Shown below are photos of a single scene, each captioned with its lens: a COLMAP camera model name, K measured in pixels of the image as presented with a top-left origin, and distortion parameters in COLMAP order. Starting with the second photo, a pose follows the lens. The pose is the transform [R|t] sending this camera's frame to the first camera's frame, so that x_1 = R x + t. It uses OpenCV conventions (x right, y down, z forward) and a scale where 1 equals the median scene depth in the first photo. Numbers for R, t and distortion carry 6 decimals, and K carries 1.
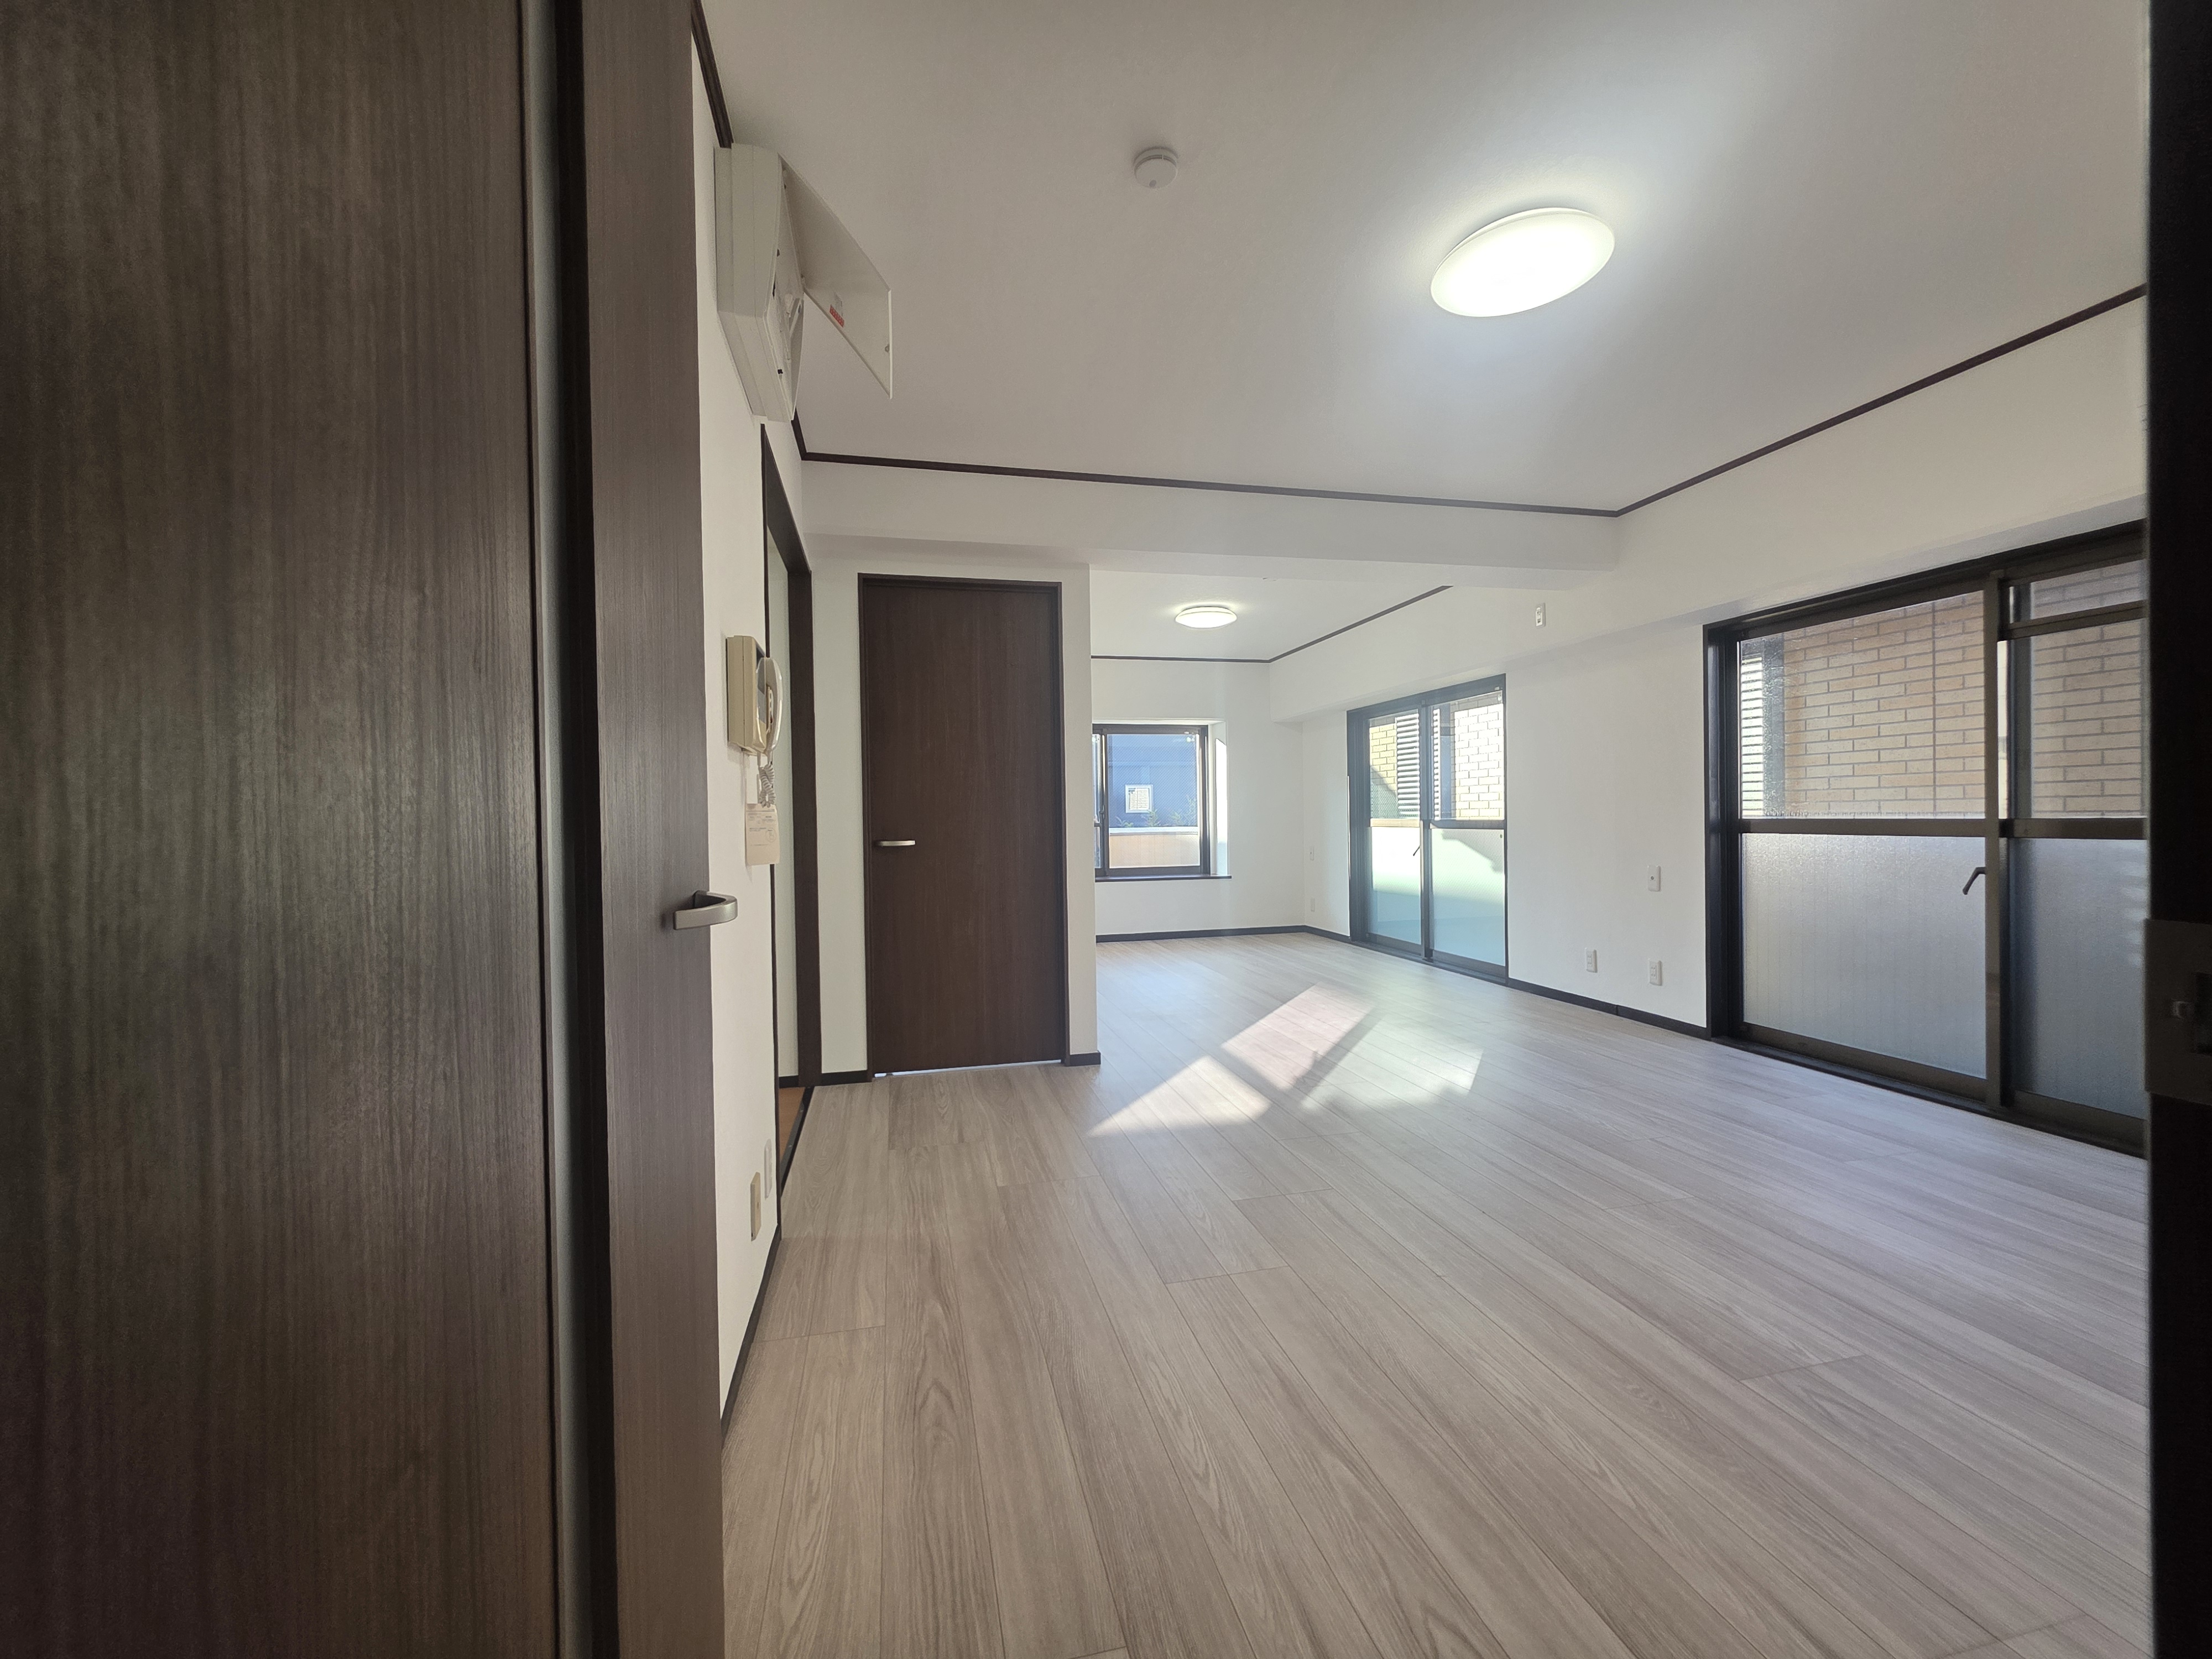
lens RADIAL K [[893.8, 0, 1097.2], [0, 893.8, 831.2], [0, 0, 1]] dist [-0.000473, 0.000673]
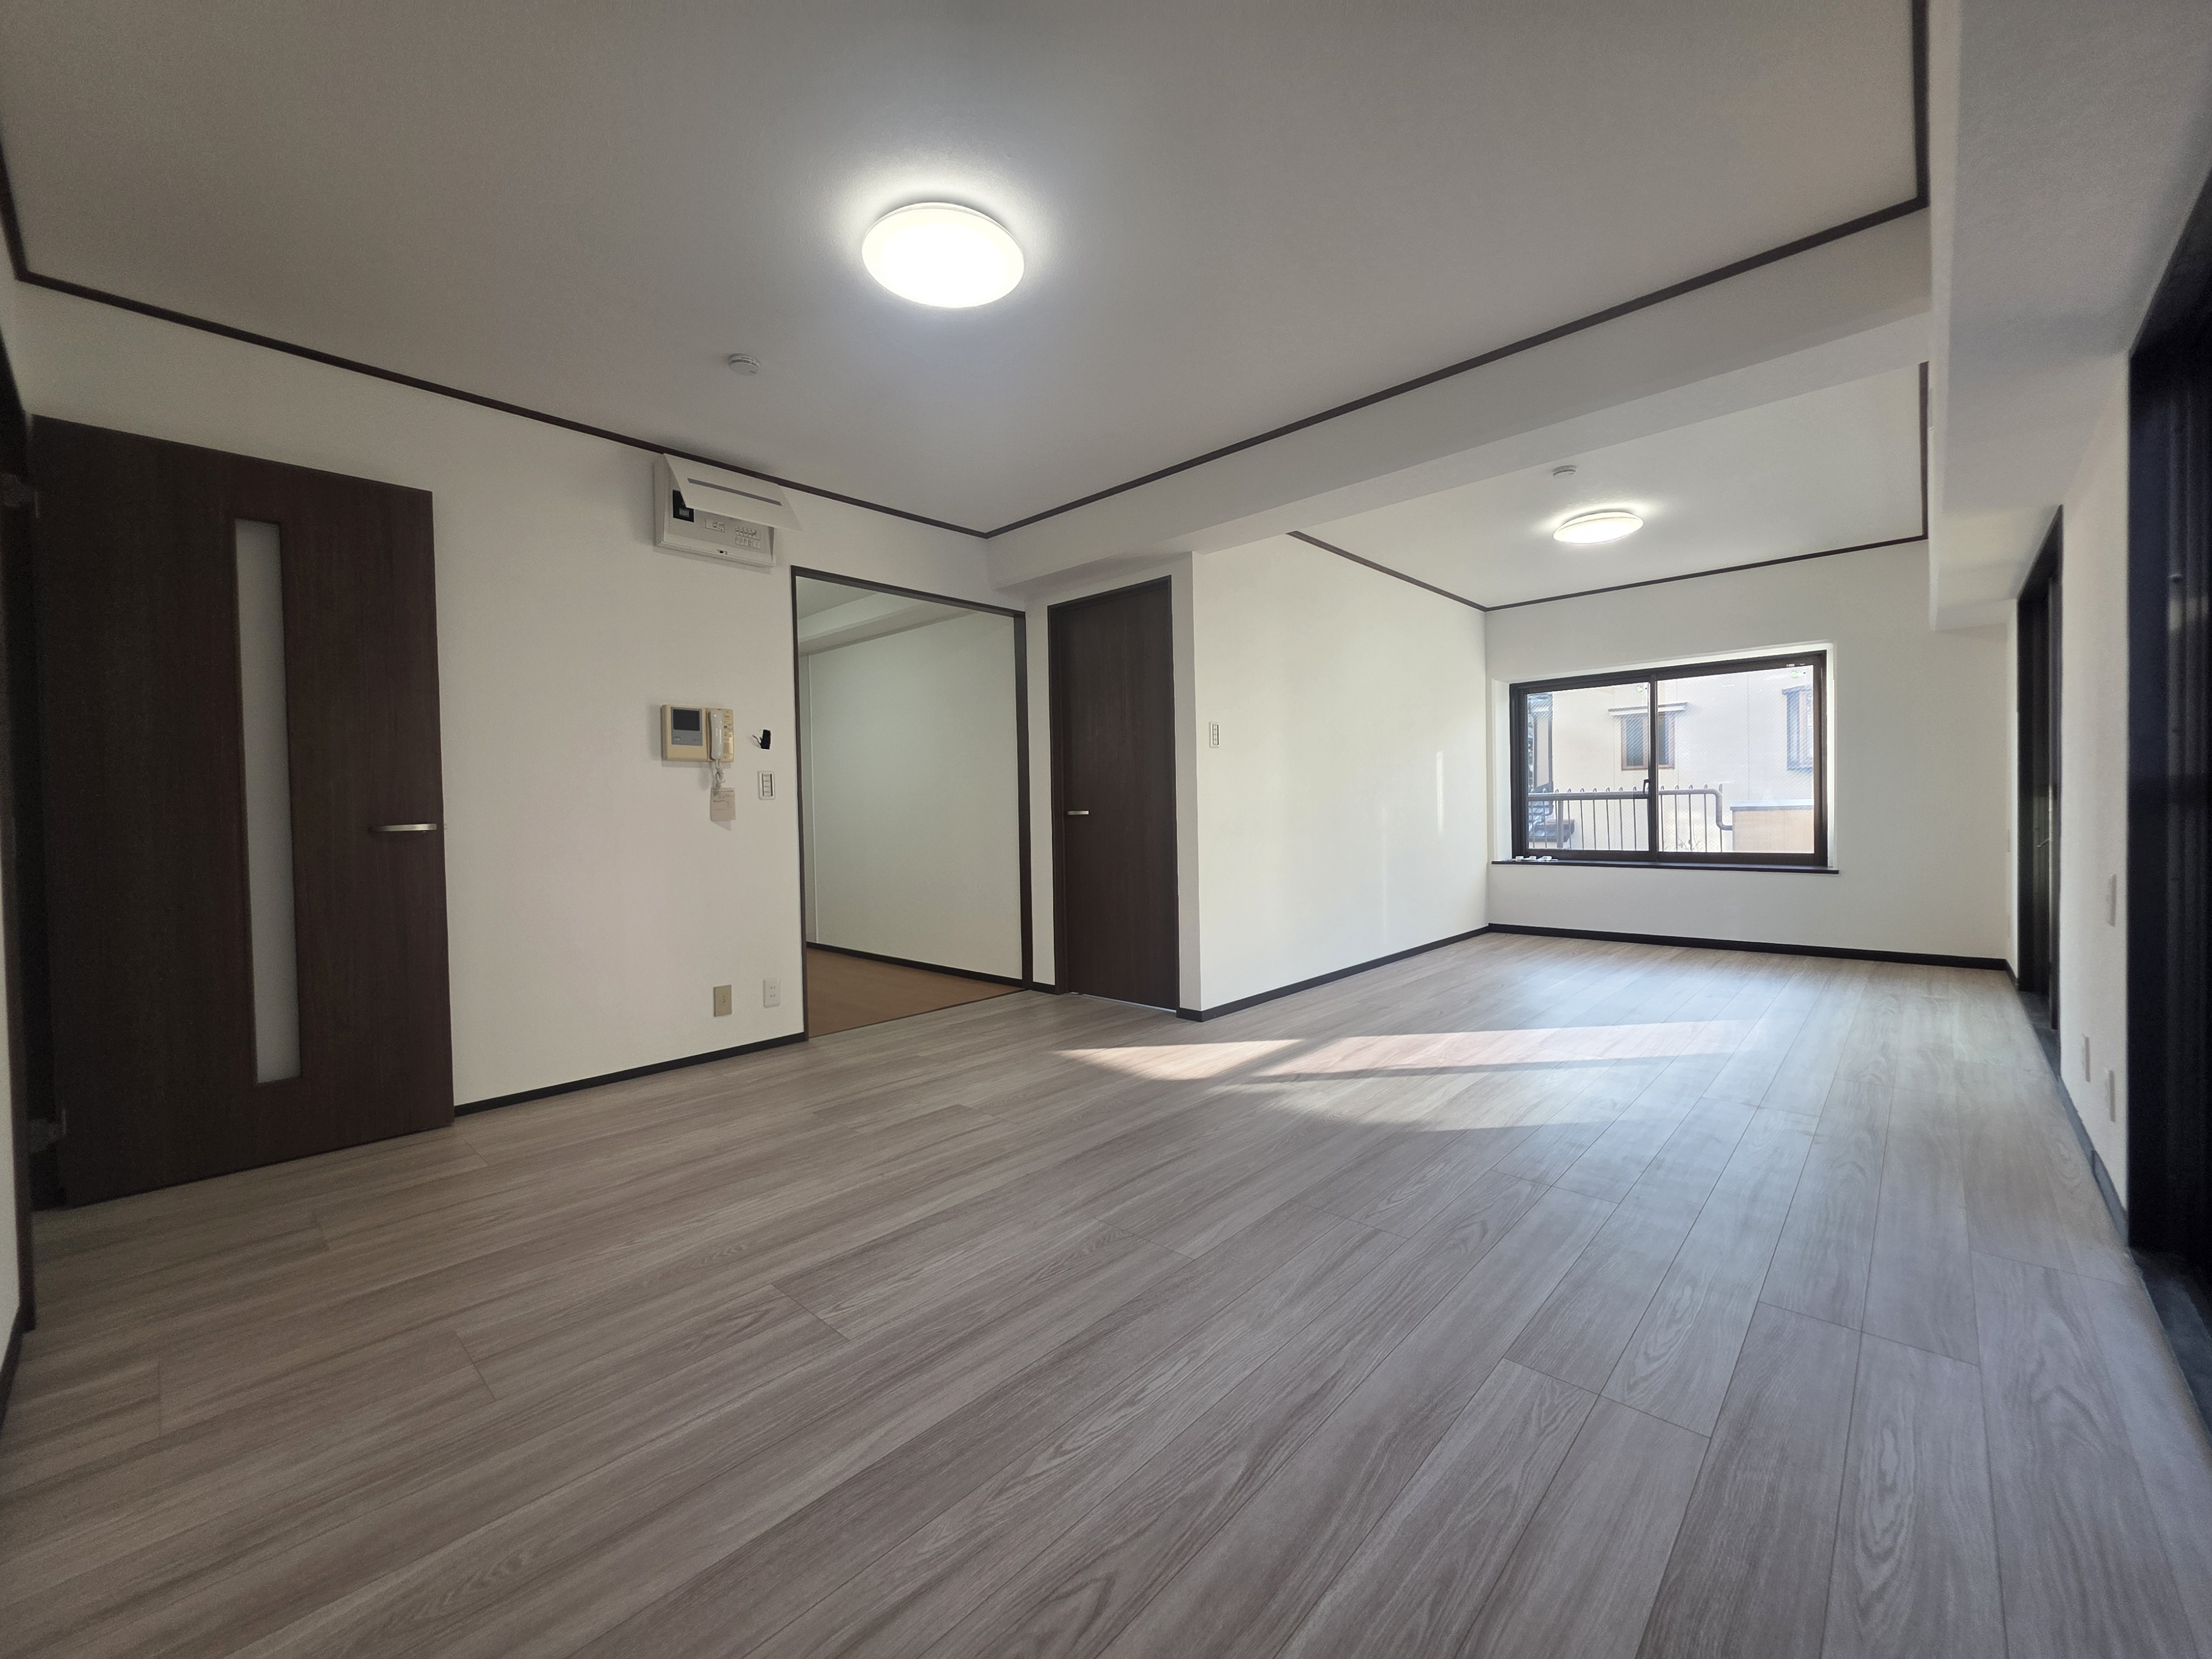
lens RADIAL K [[893.8, 0, 1096.2], [0, 893.8, 835.1], [0, 0, 1]] dist [-0.000473, 0.000673]
pose [[0.547799, 0.029169, -0.836101, 0.800102], [-0.000813, 0.999410, 0.034334, 0.001409], [0.836609, -0.018128, 0.547500, 0.310769]]
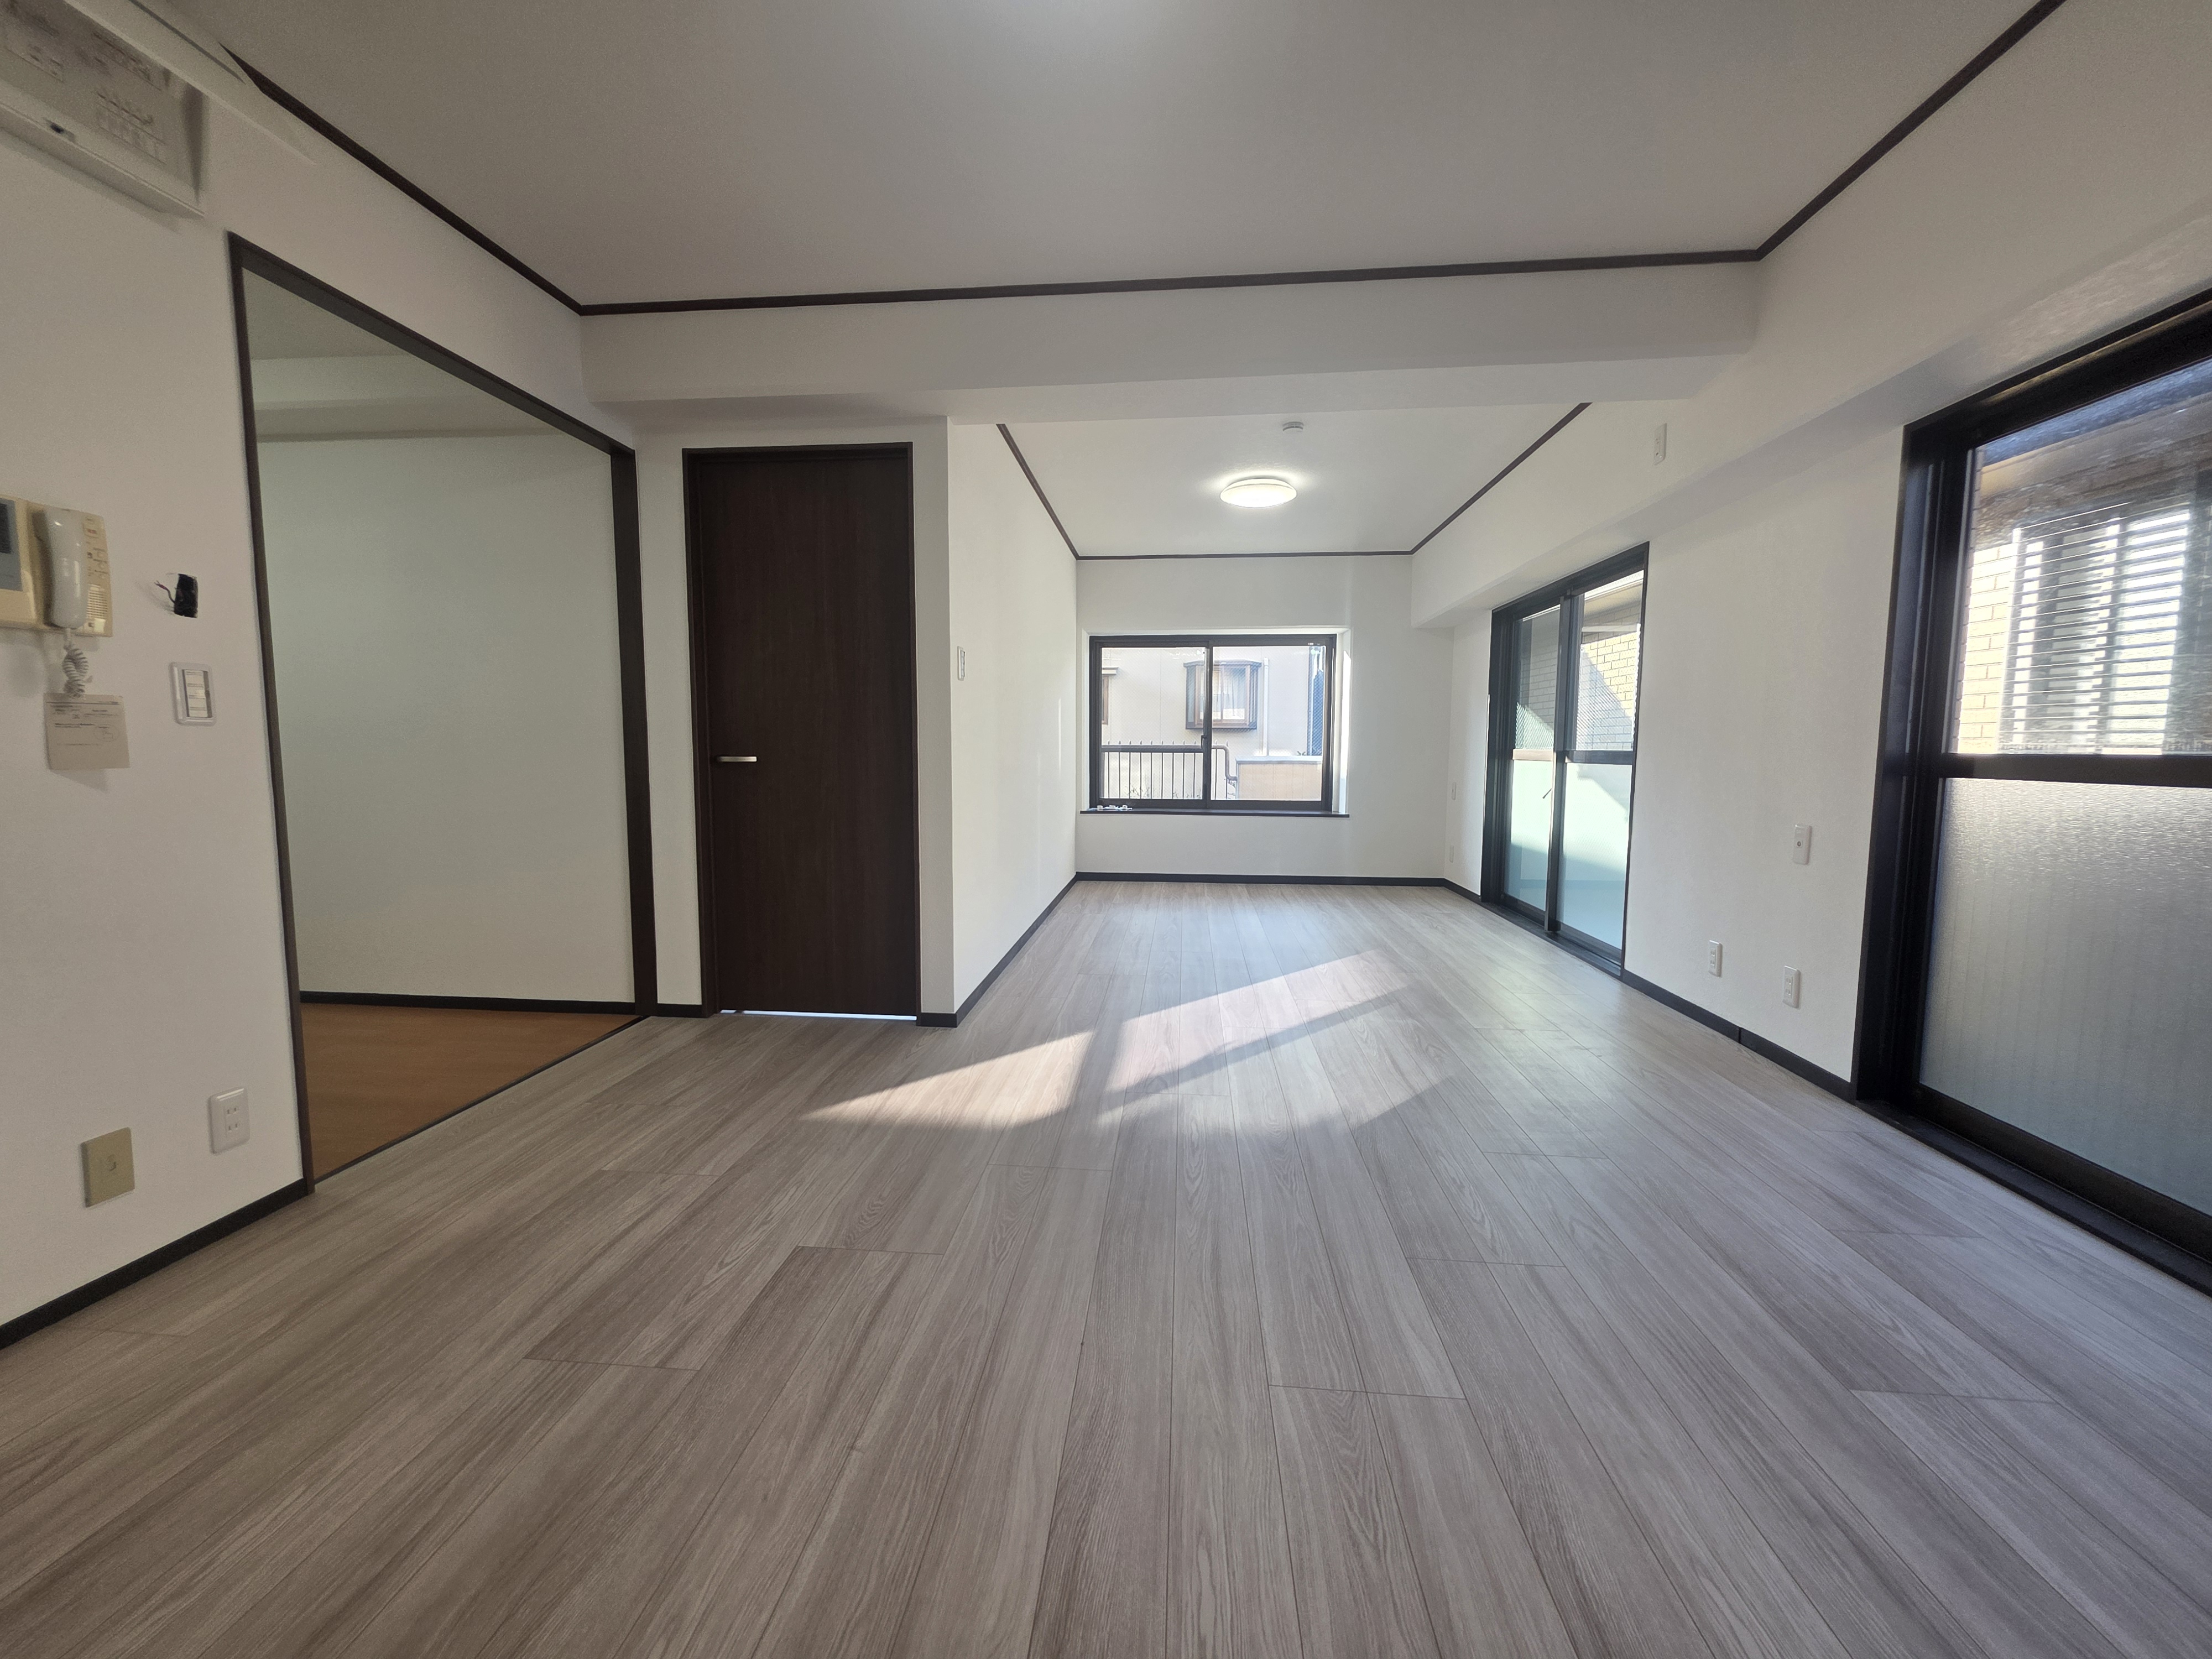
lens RADIAL K [[893.8, 0, 1097.6], [0, 893.8, 830.6], [0, 0, 1]] dist [-0.000473, 0.000673]
pose [[0.946680, 0.049473, -0.318354, 0.382149], [-0.023862, 0.996193, 0.083851, 0.001017], [0.321290, -0.071783, 0.944256, 0.254597]]
